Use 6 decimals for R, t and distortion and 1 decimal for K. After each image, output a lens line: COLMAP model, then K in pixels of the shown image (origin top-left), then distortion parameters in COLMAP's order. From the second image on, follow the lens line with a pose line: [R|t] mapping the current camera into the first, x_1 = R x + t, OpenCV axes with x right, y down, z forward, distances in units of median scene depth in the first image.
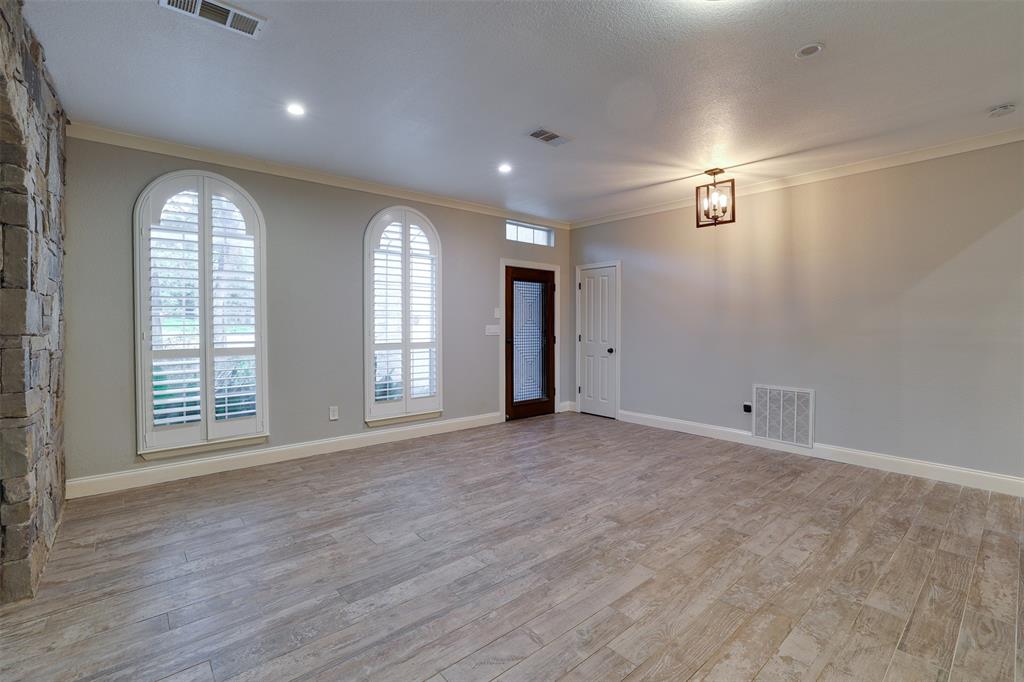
lens RADIAL K [[446.7, 0, 504.1], [0, 446.7, 336.7], [0, 0, 1]] dist [-0.043428, 0.011194]
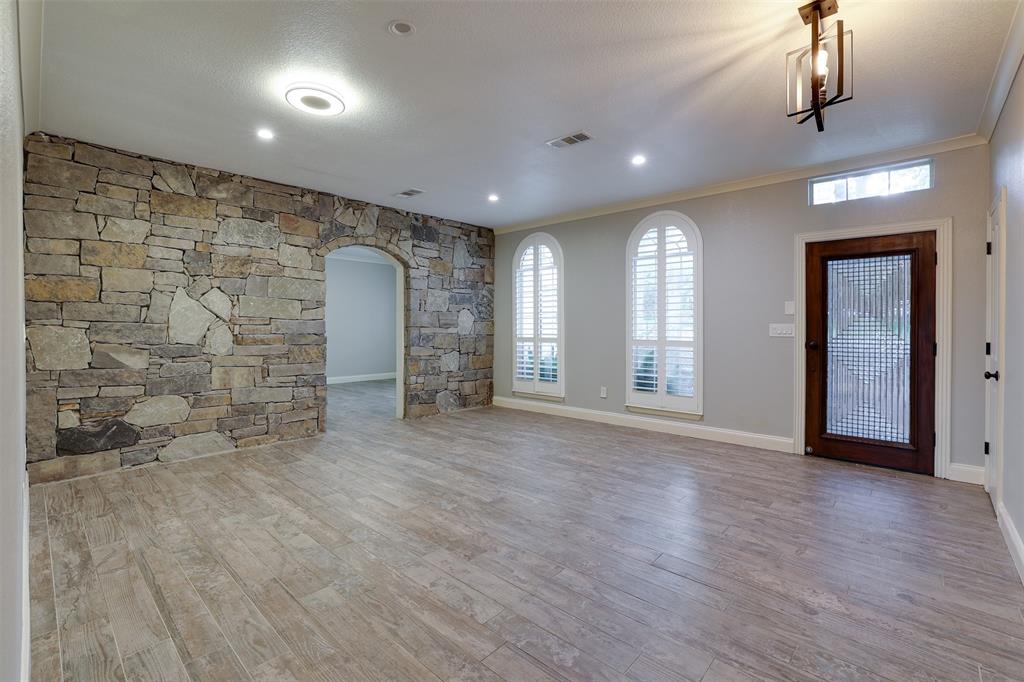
lens RADIAL K [[446.7, 0, 515.9], [0, 446.7, 331.9], [0, 0, 1]] dist [-0.043428, 0.011194]
pose [[0.152177, 0.017669, -0.988195, 1.175839], [-0.025249, 0.999583, 0.013984, -0.018435], [0.988031, 0.022822, 0.152560, 0.766013]]
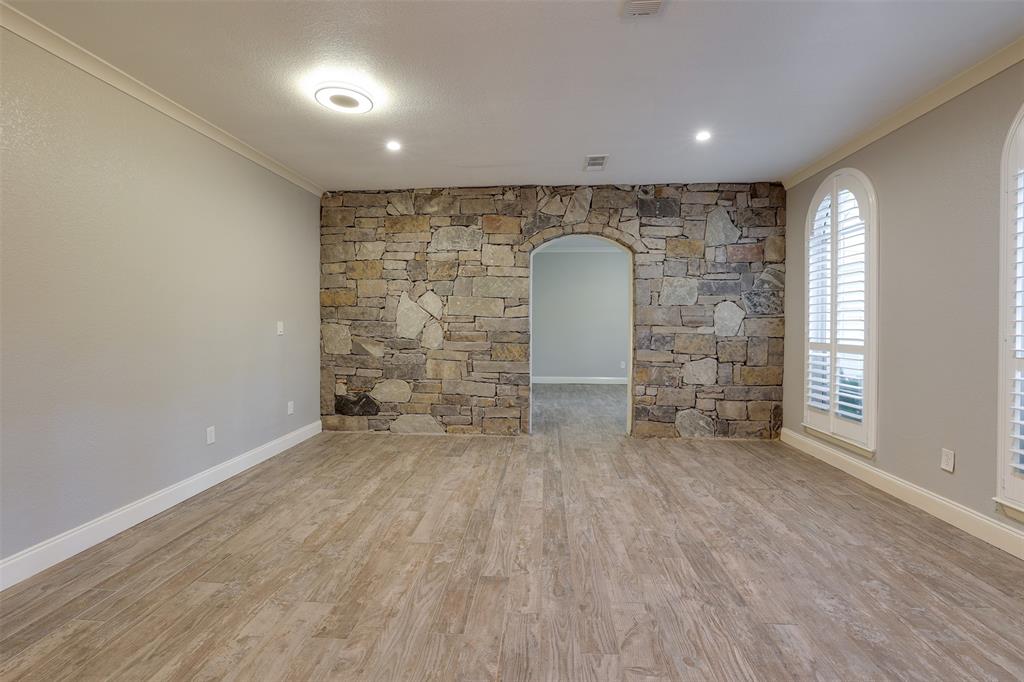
lens RADIAL K [[446.7, 0, 519.6], [0, 446.7, 332.0], [0, 0, 1]] dist [-0.043428, 0.011194]
pose [[-0.680453, 0.017242, -0.732589, 0.669219], [-0.017459, 0.999058, 0.039730, -0.032629], [0.732584, 0.039825, -0.679511, 1.343292]]
